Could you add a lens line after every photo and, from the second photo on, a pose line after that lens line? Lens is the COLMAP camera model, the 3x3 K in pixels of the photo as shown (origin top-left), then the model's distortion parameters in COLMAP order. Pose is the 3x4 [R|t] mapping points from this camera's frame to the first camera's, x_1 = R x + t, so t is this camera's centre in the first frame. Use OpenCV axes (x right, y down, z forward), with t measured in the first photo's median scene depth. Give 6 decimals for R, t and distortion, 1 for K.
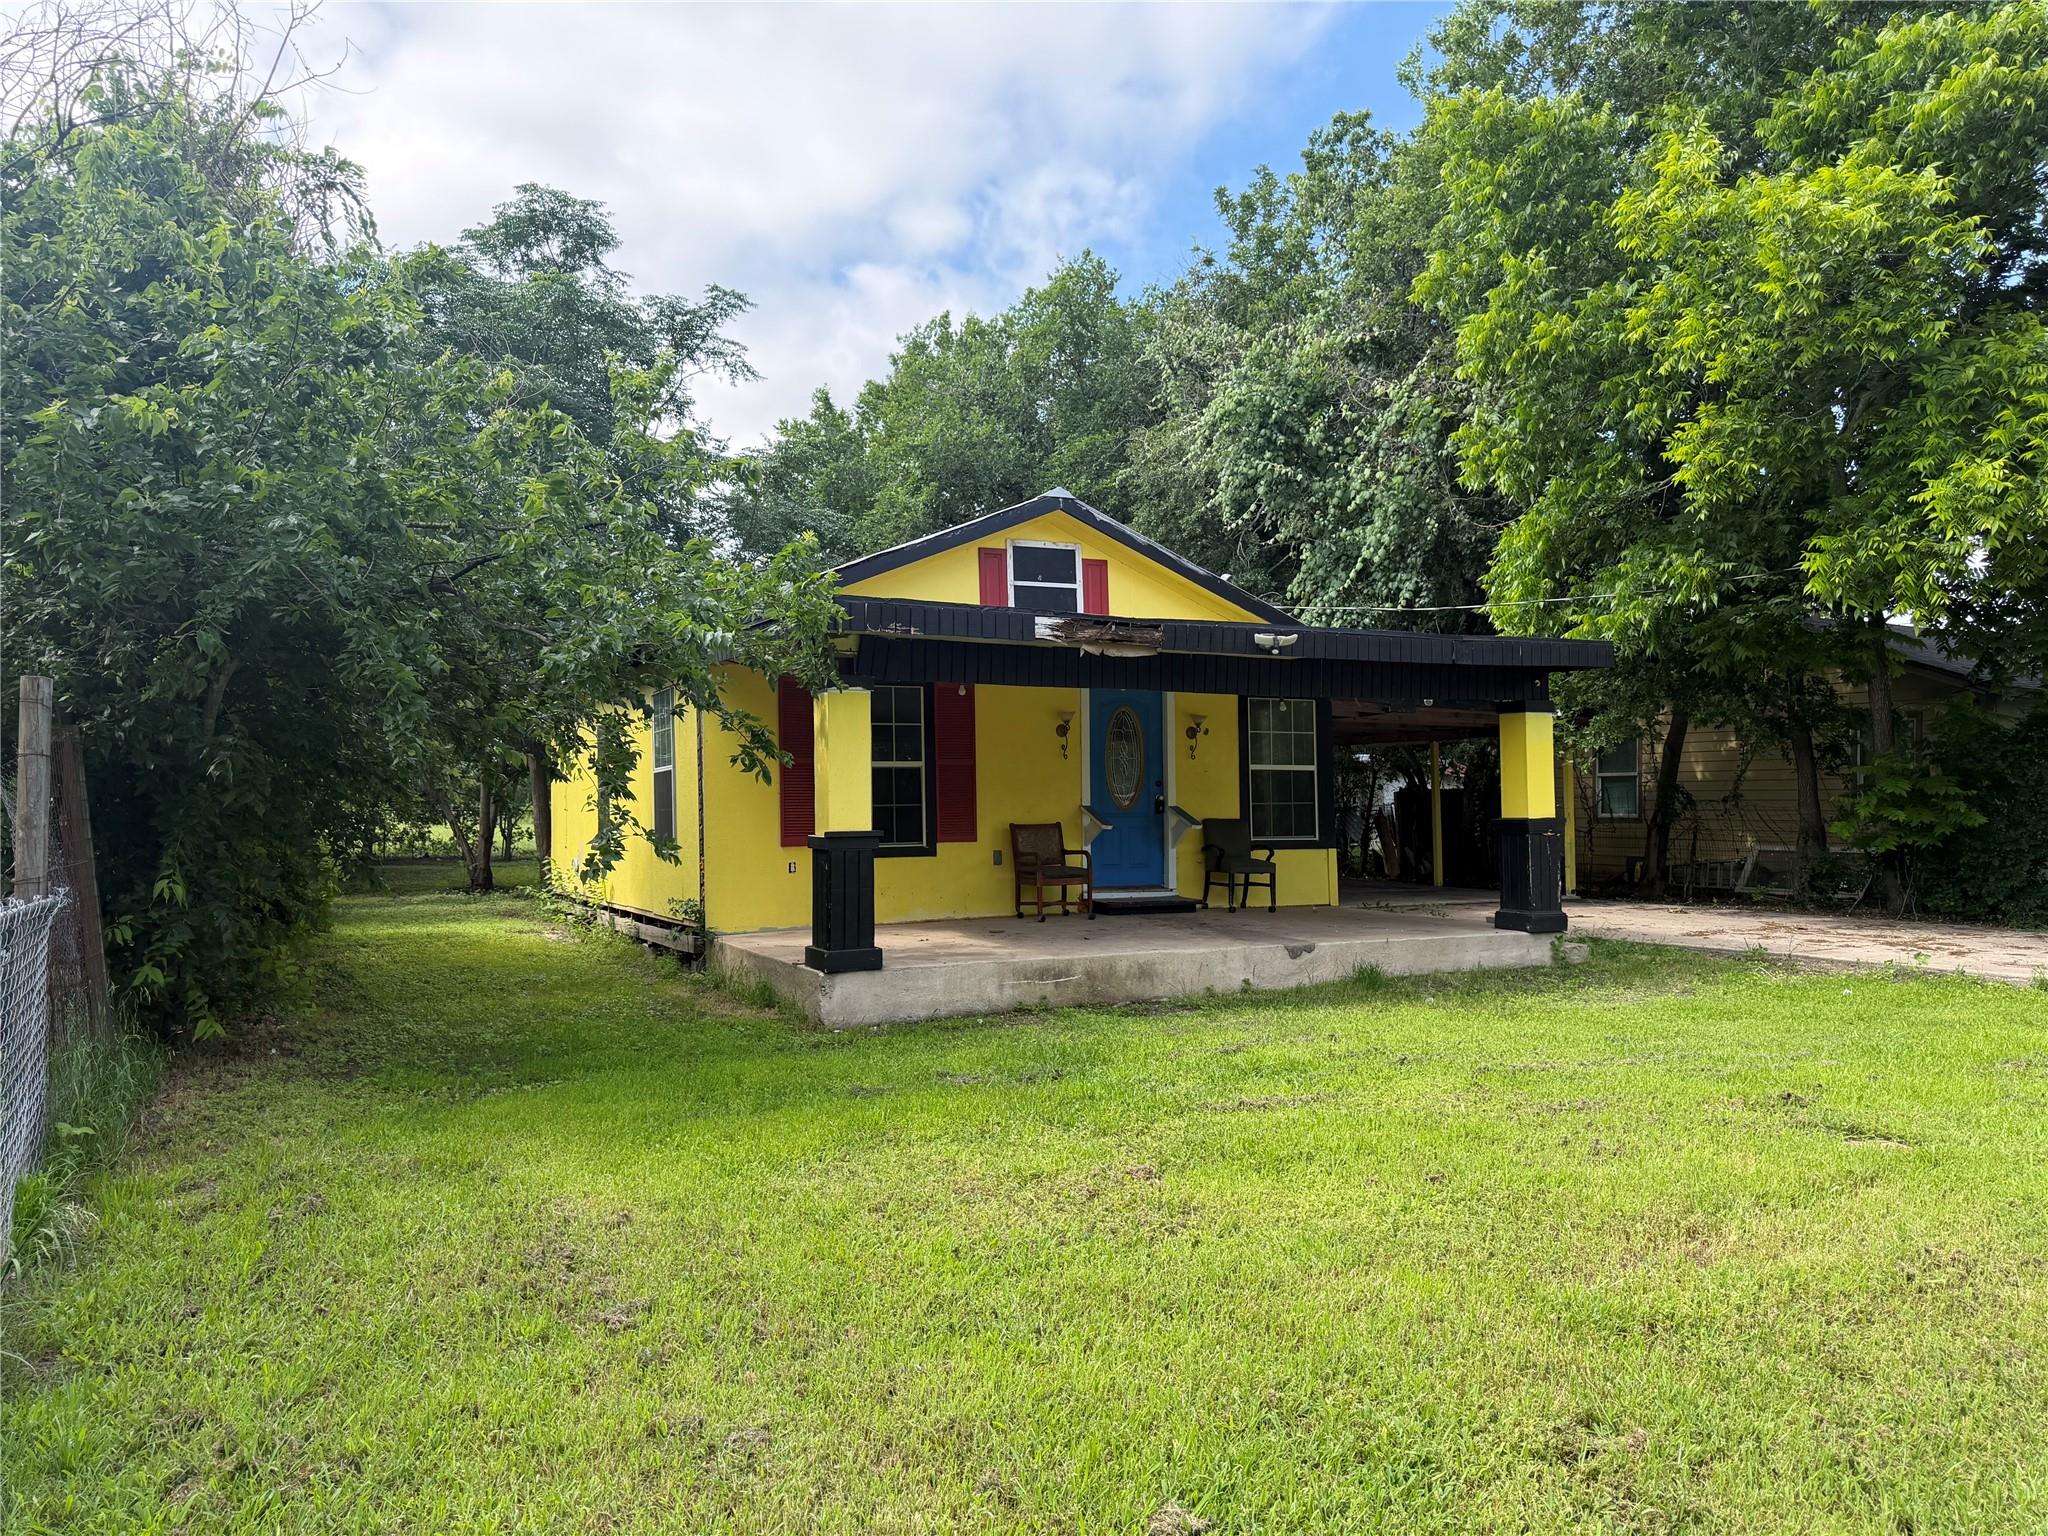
lens RADIAL K [[1443.2, 0, 1030.8], [0, 1443.2, 758.2], [0, 0, 1]] dist [0.059759, -0.076636]
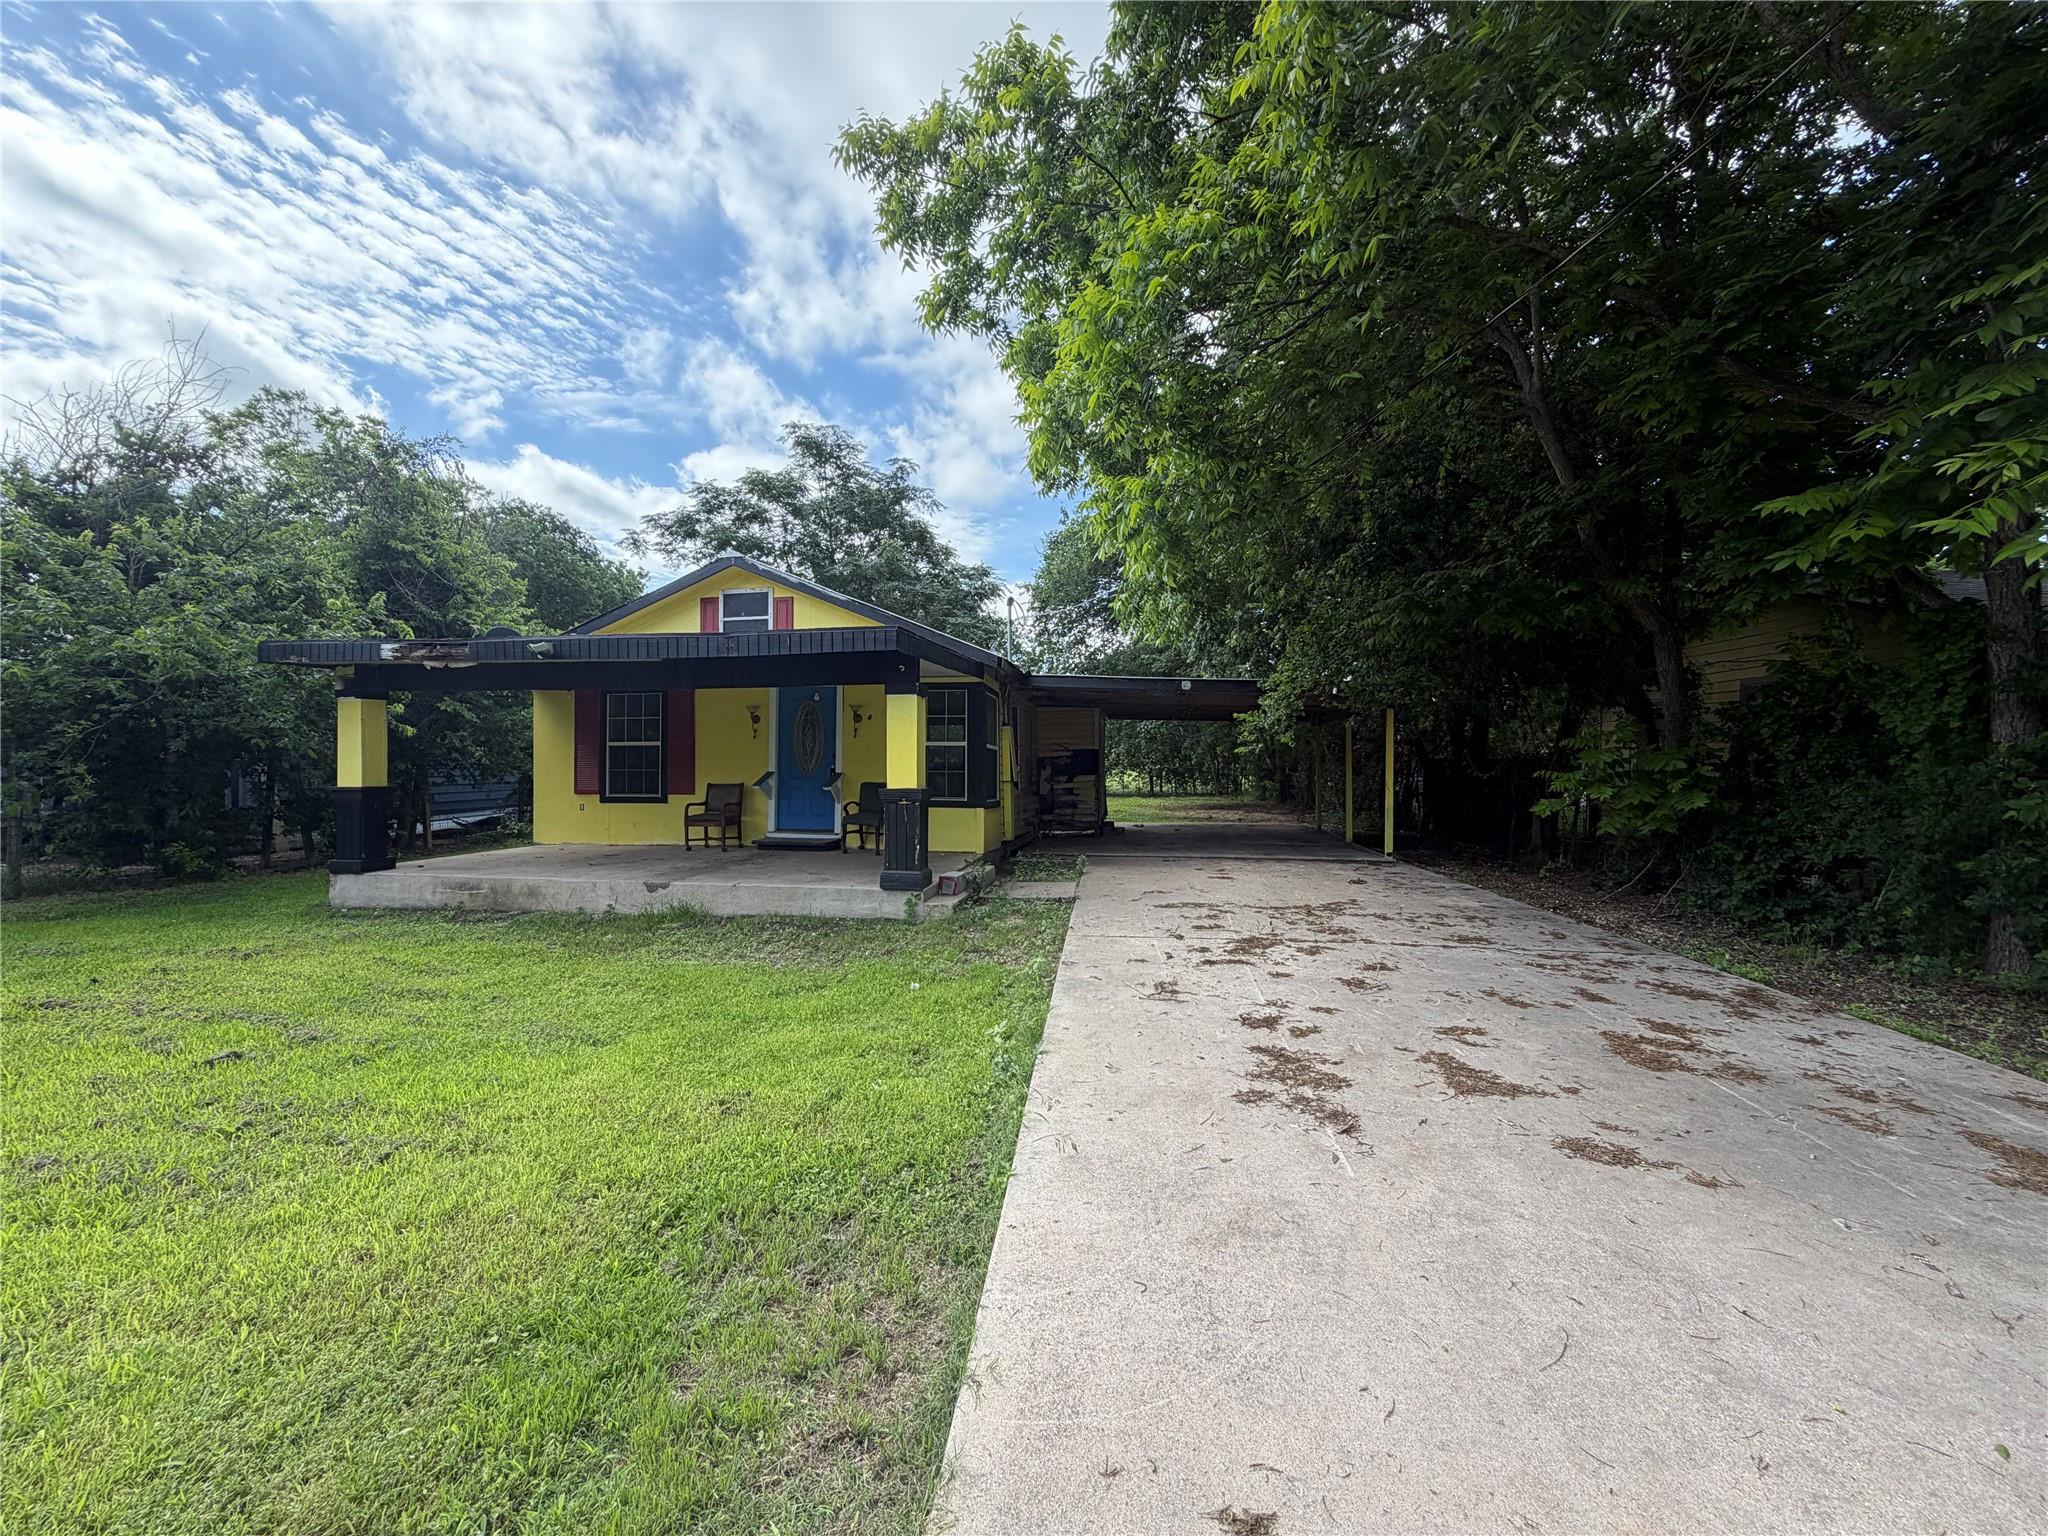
lens RADIAL K [[821.6, 0, 1029.3], [0, 821.6, 764.9], [0, 0, 1]] dist [-0.000918, 0.000581]
pose [[0.812470, 0.008210, -0.582945, 0.711655], [0.011316, 0.999490, 0.029849, 0.004856], [0.582893, -0.030848, 0.811963, 0.486877]]
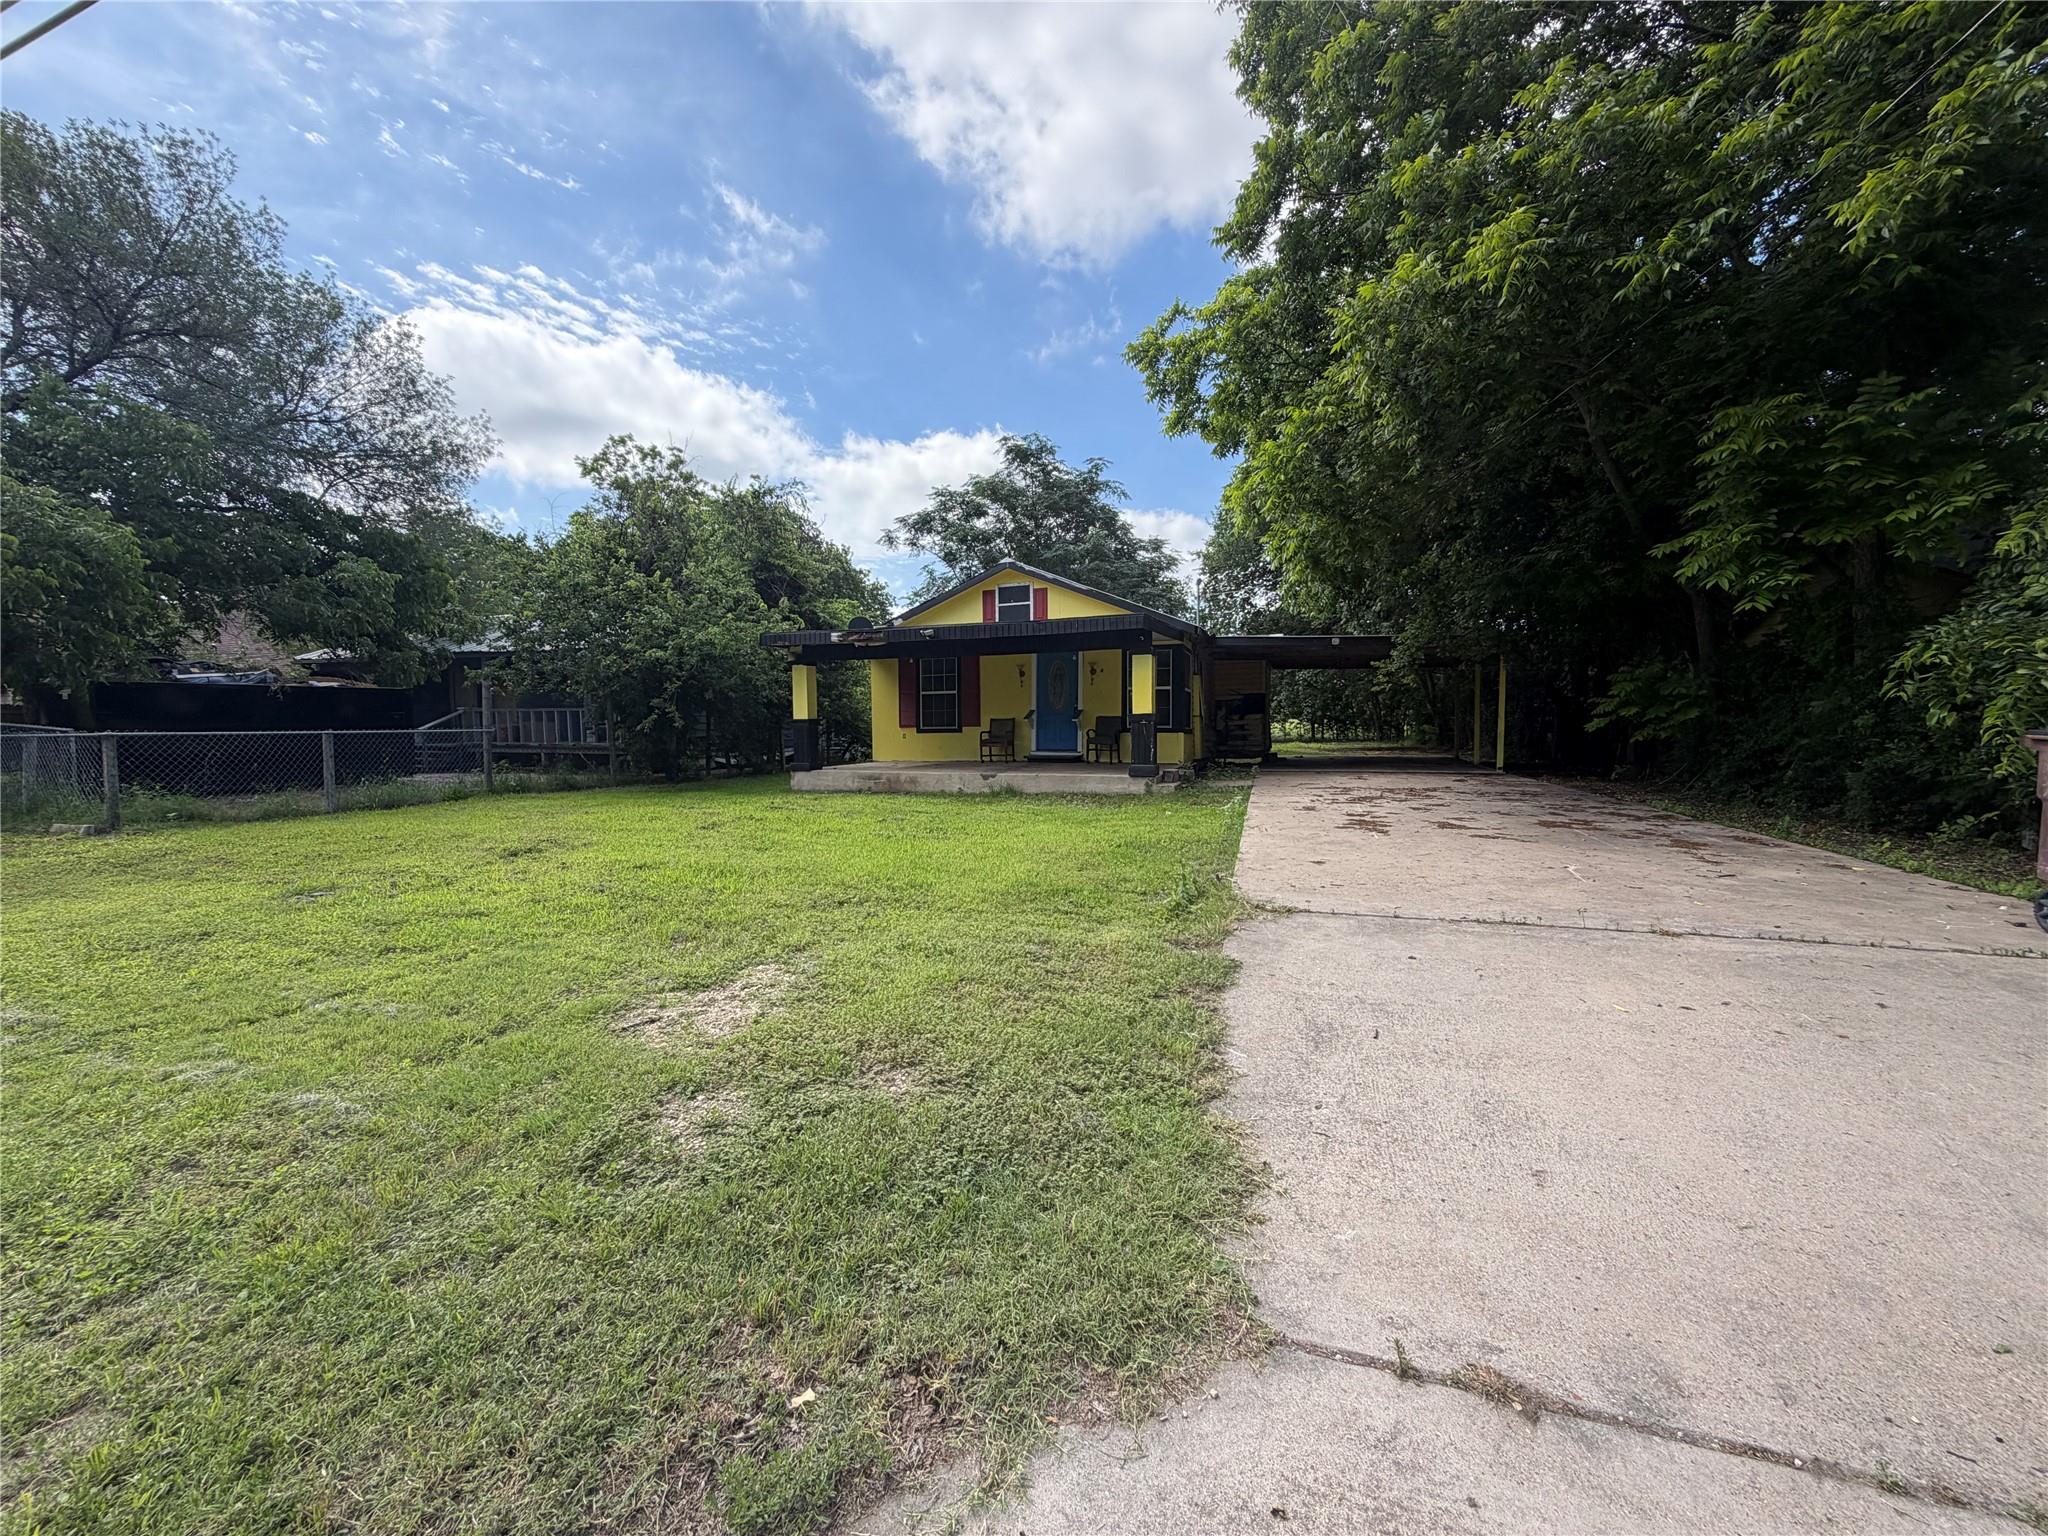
lens RADIAL K [[821.6, 0, 1027.0], [0, 821.6, 765.2], [0, 0, 1]] dist [-0.000918, 0.000581]
pose [[0.687372, 0.037494, -0.725337, 0.882758], [0.026893, 0.996668, 0.077005, 0.020536], [0.725808, -0.072438, 0.684073, 0.179533]]
